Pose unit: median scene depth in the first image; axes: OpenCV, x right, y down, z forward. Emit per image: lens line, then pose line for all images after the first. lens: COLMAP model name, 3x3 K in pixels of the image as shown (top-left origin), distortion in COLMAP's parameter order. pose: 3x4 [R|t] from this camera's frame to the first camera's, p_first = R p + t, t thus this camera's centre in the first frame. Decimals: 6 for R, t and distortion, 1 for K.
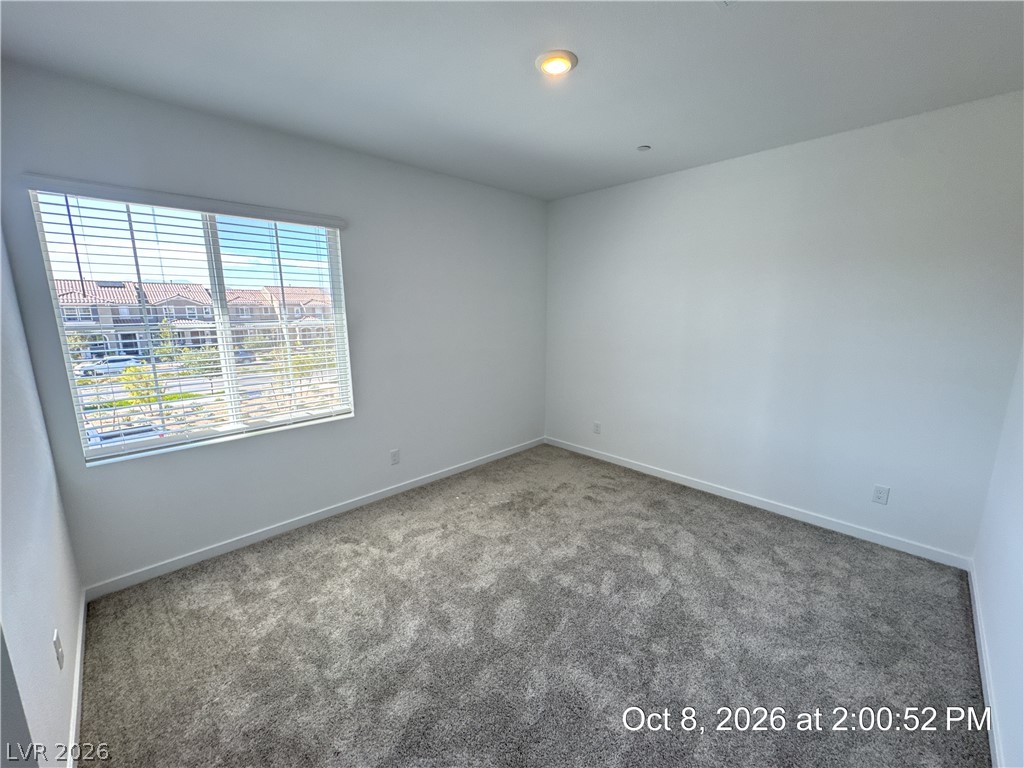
lens RADIAL K [[409.8, 0, 506.4], [0, 409.8, 384.1], [0, 0, 1]] dist [-0.005570, 0.000839]
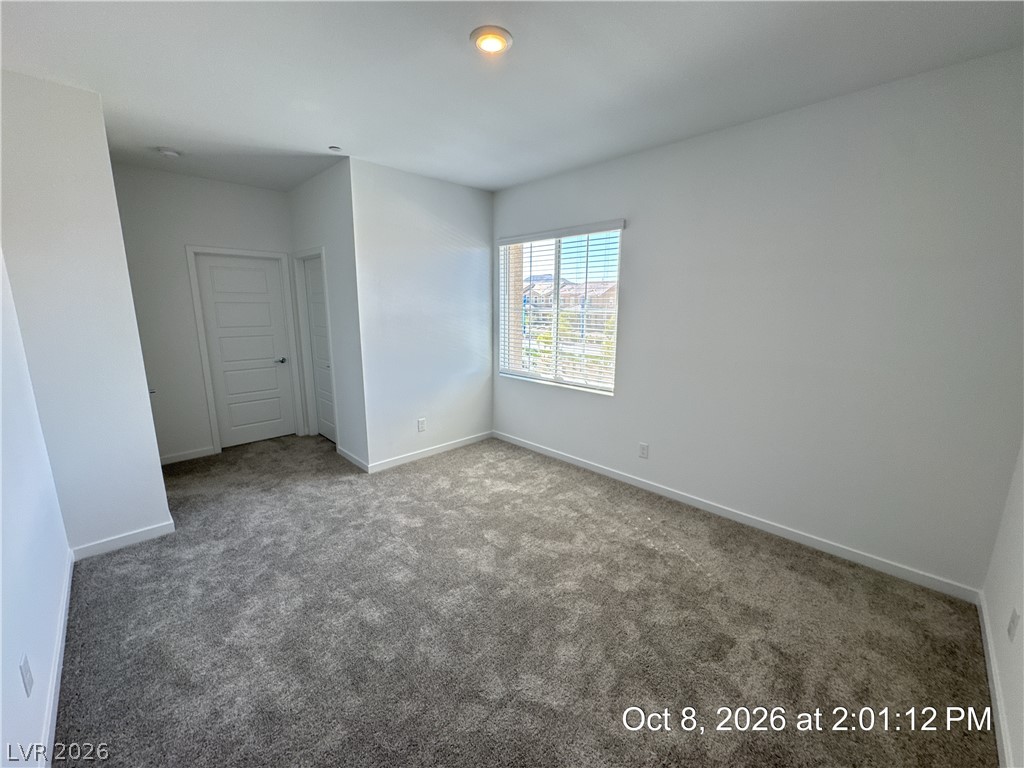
lens RADIAL K [[409.8, 0, 506.4], [0, 409.8, 383.1], [0, 0, 1]] dist [-0.005570, 0.000839]
pose [[0.007041, 0.201727, -0.979416, 0.790341], [-0.185326, 0.962736, 0.196960, -0.135299], [0.982652, 0.180125, 0.044164, 0.719232]]
